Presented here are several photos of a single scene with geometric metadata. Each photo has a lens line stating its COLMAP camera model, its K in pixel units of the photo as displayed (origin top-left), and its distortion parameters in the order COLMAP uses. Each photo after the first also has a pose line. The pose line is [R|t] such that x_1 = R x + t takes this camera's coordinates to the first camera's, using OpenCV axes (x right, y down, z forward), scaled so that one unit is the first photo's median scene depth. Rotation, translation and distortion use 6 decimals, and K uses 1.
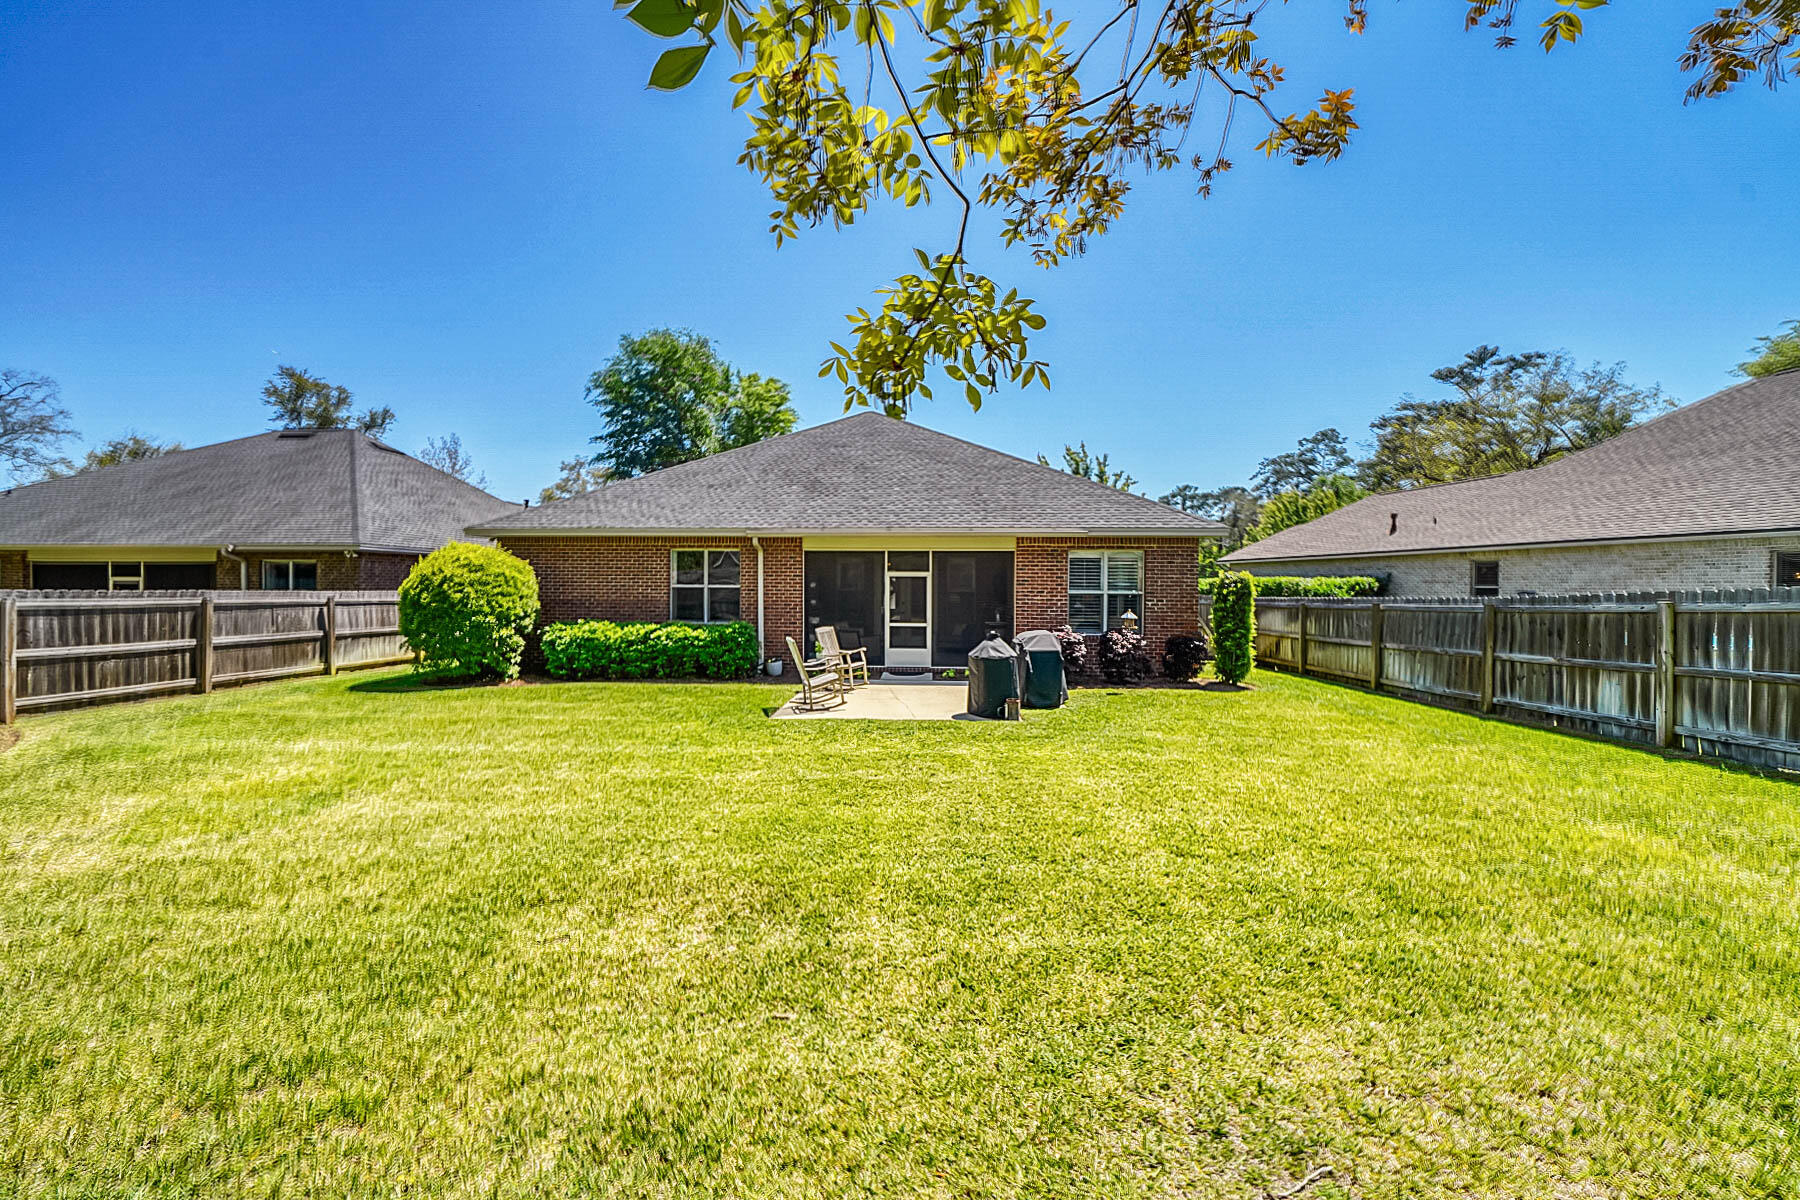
lens RADIAL K [[622.4, 0, 904.2], [0, 622.4, 595.5], [0, 0, 1]] dist [-0.007784, 0.000716]
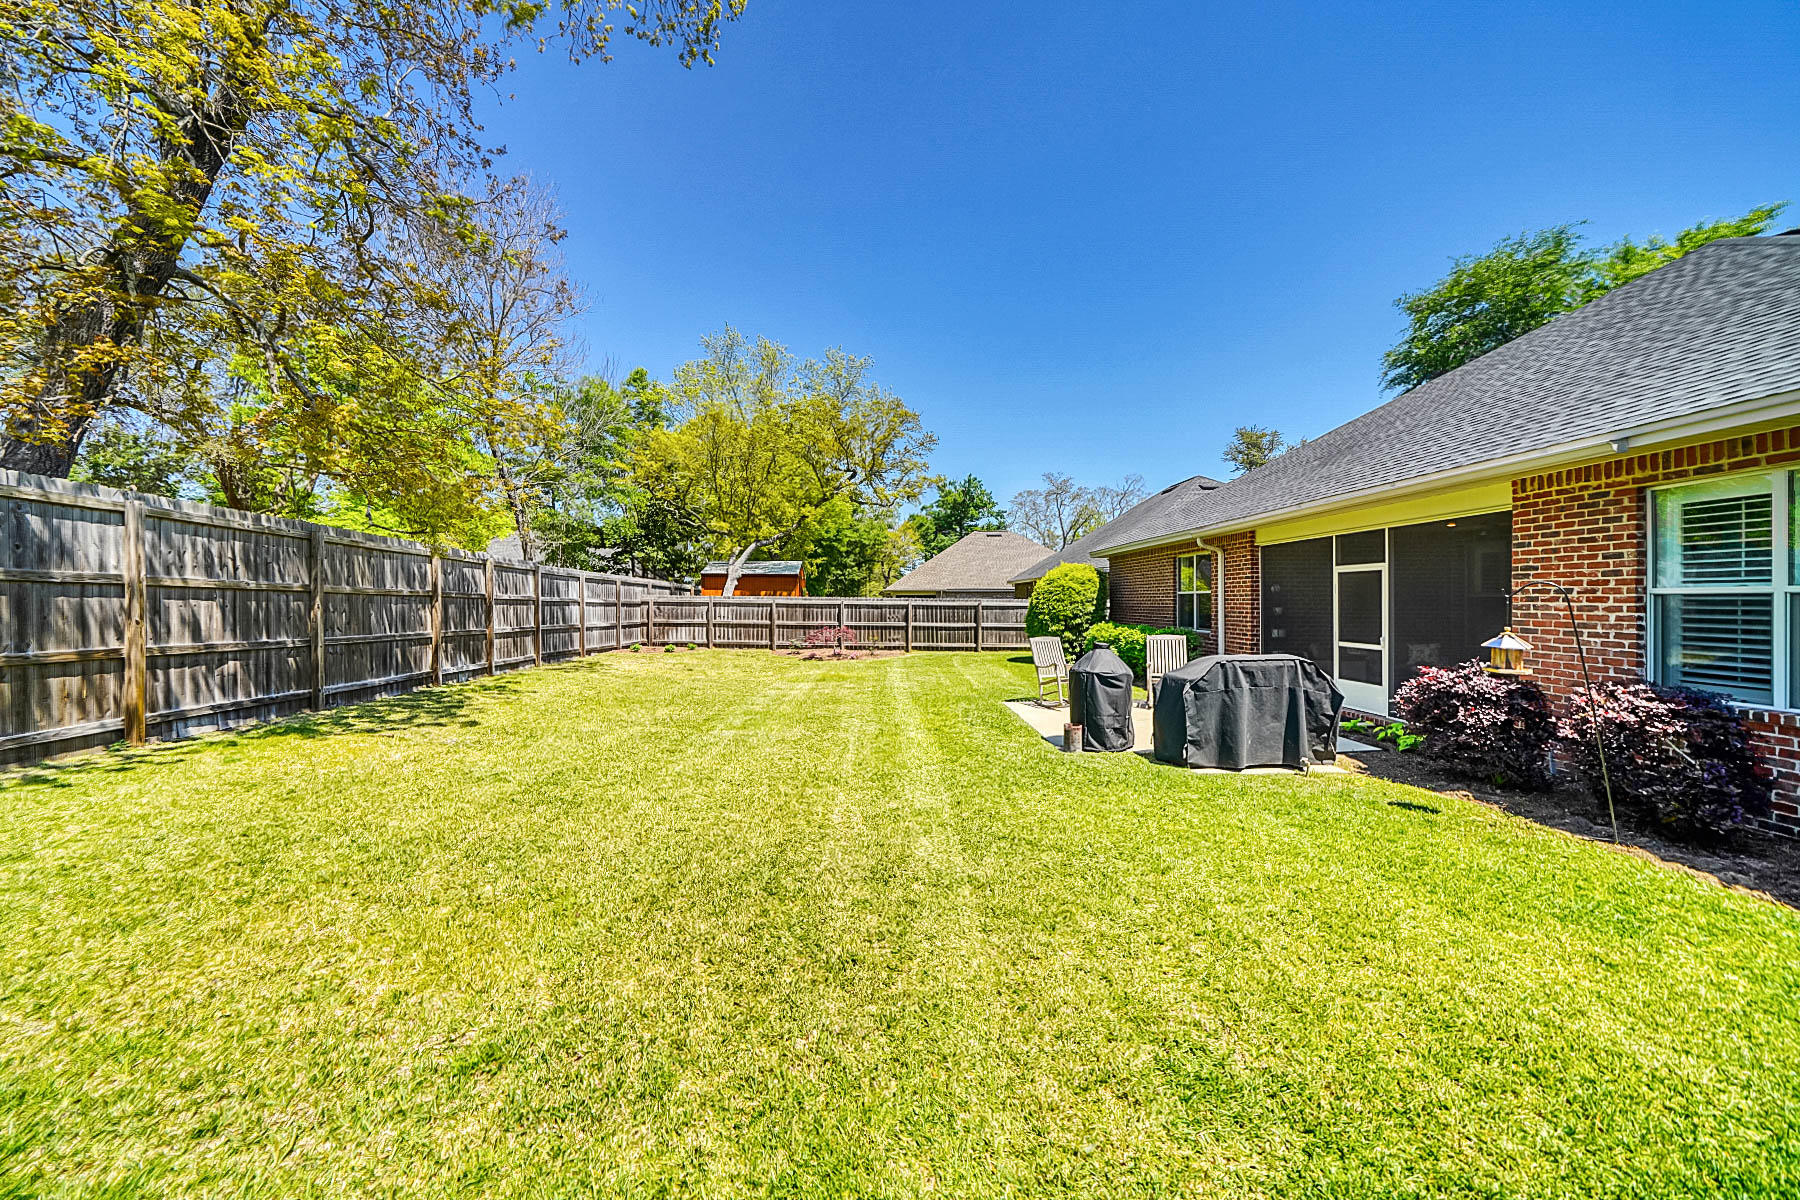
lens RADIAL K [[622.4, 0, 880.5], [0, 622.4, 596.0], [0, 0, 1]] dist [-0.007784, 0.000716]
pose [[0.054138, -0.011290, -0.998470, 0.696645], [-0.015170, 0.999811, -0.012128, 0.011580], [0.998418, 0.015804, 0.053956, 0.517414]]
